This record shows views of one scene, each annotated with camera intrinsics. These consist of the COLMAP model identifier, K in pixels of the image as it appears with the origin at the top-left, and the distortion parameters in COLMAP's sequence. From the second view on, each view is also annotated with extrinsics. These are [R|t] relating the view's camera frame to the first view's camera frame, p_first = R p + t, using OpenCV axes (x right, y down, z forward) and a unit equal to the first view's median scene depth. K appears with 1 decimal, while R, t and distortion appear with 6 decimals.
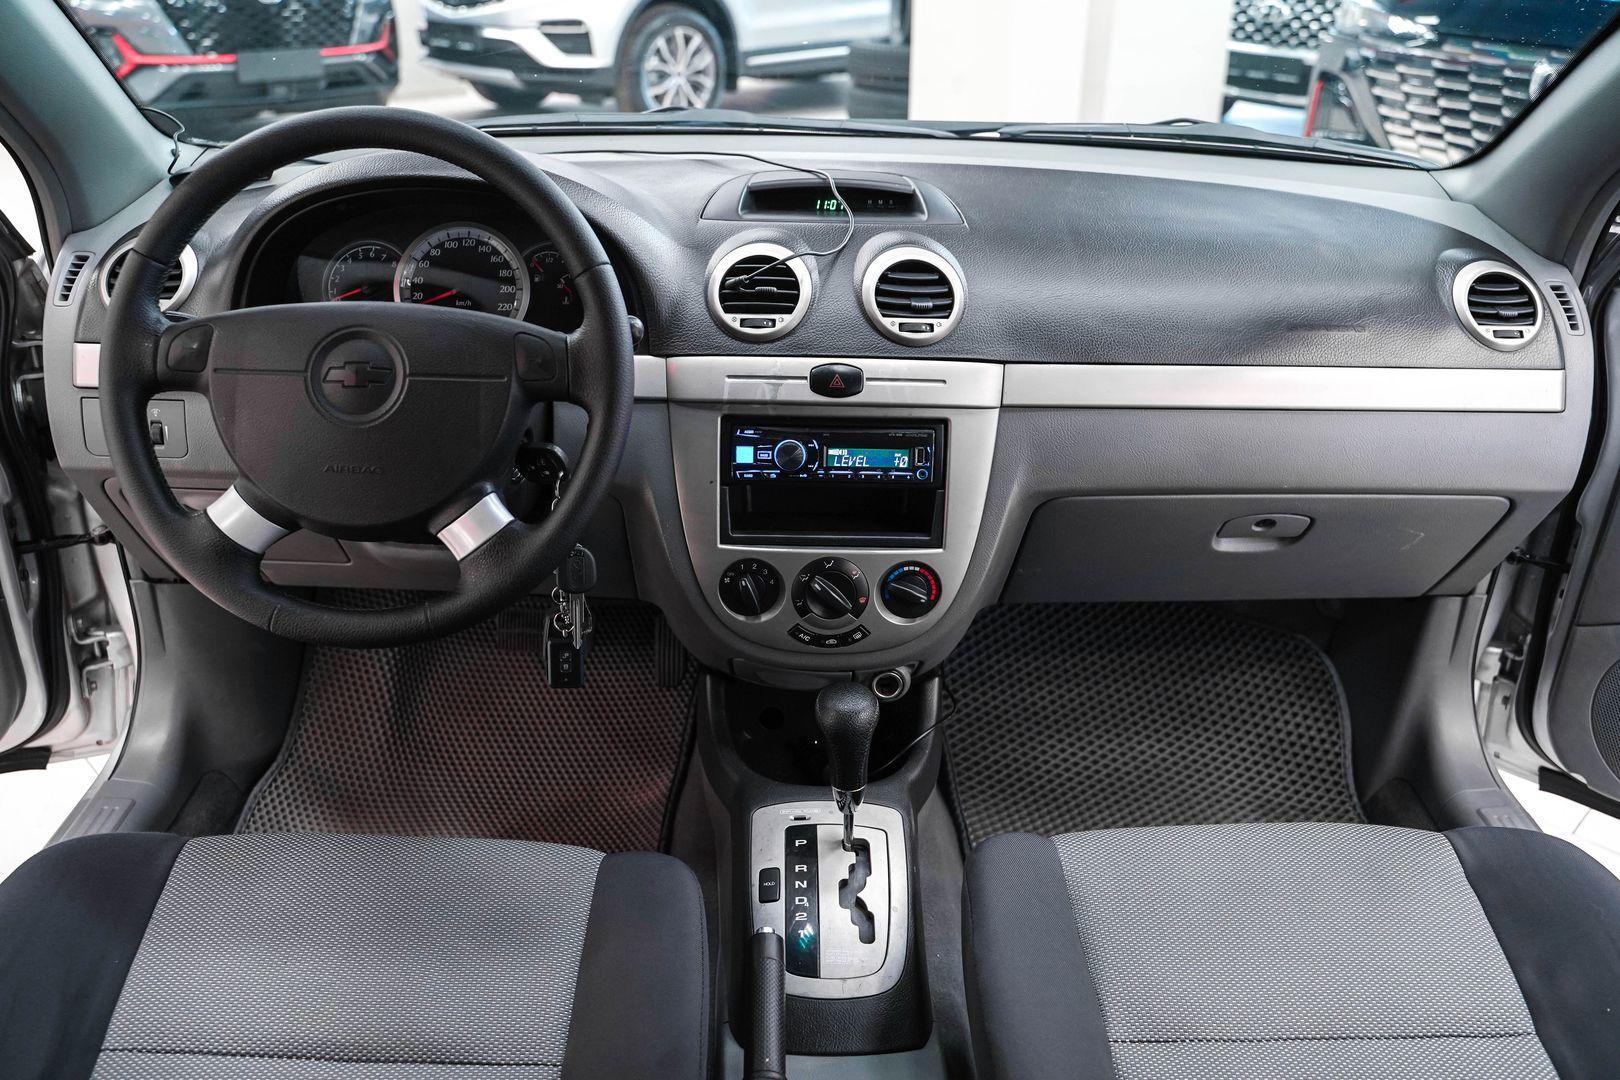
lens RADIAL K [[1357.8, 0, 825.9], [0, 1357.8, 537.2], [0, 0, 1]] dist [-0.128138, 0.102191]
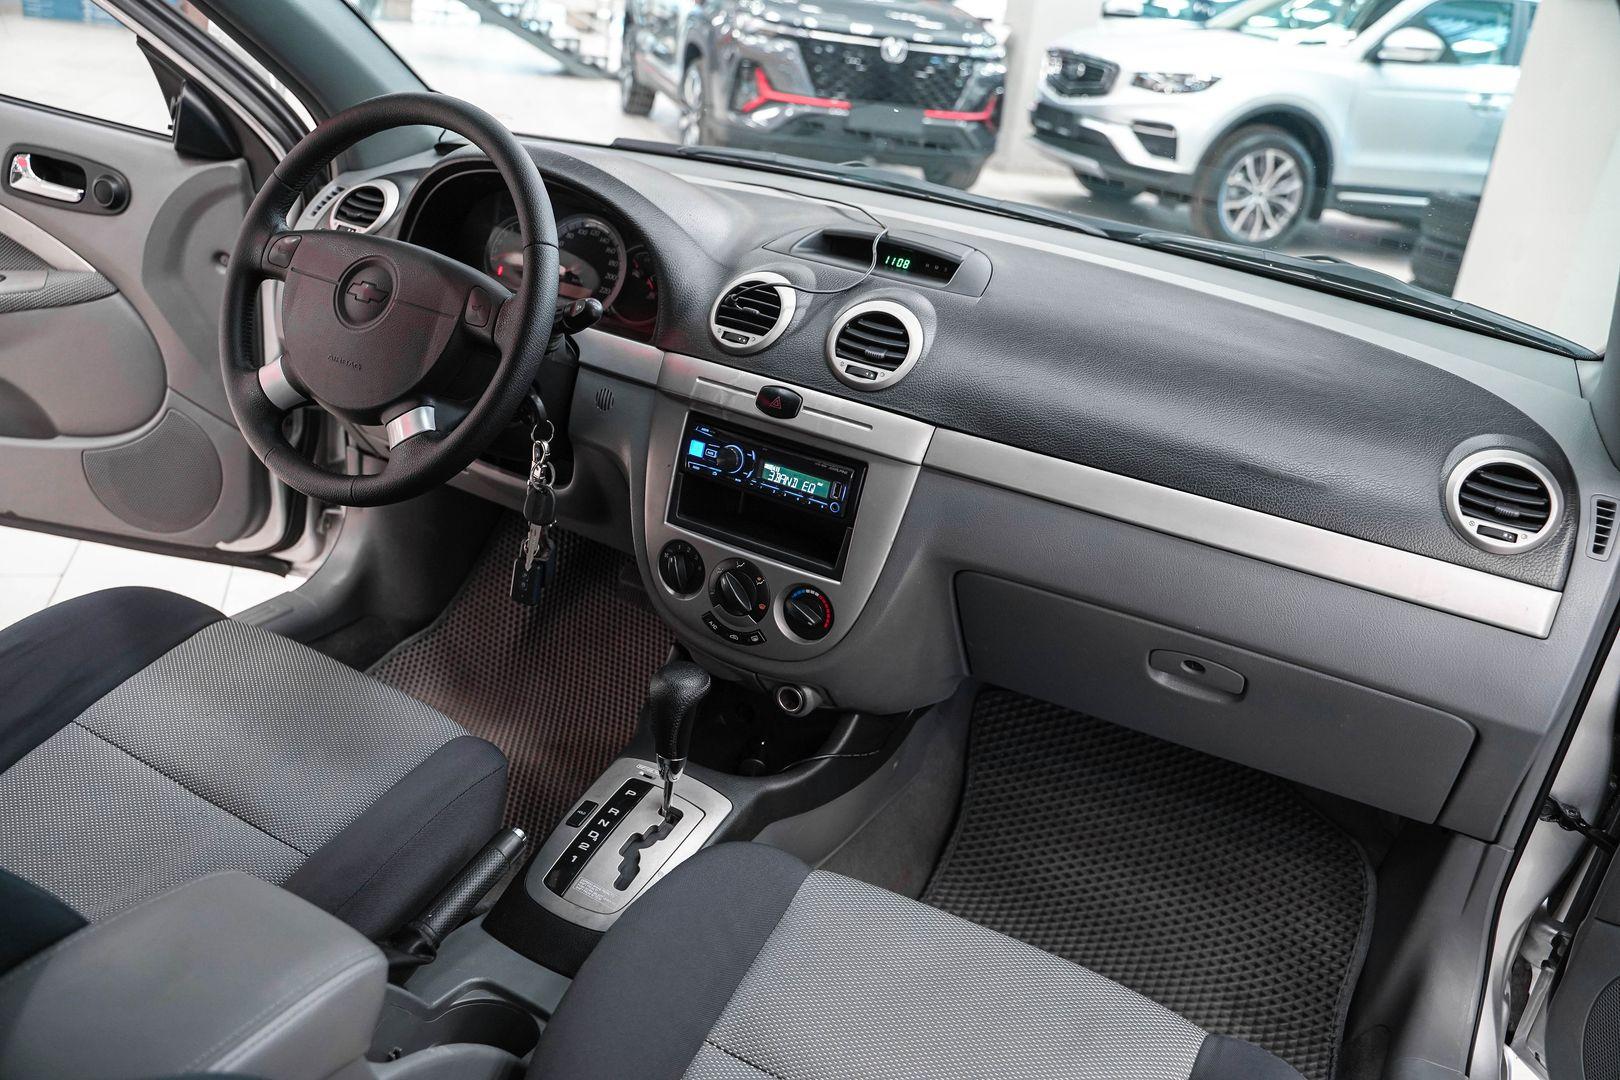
lens RADIAL K [[1357.8, 0, 832.5], [0, 1357.8, 548.8], [0, 0, 1]] dist [-0.128138, 0.102191]
pose [[0.866421, 0.270037, -0.419994, 0.496189], [-0.296297, 0.955092, 0.002838, -0.016635], [0.401899, 0.121984, 0.907523, 0.031616]]
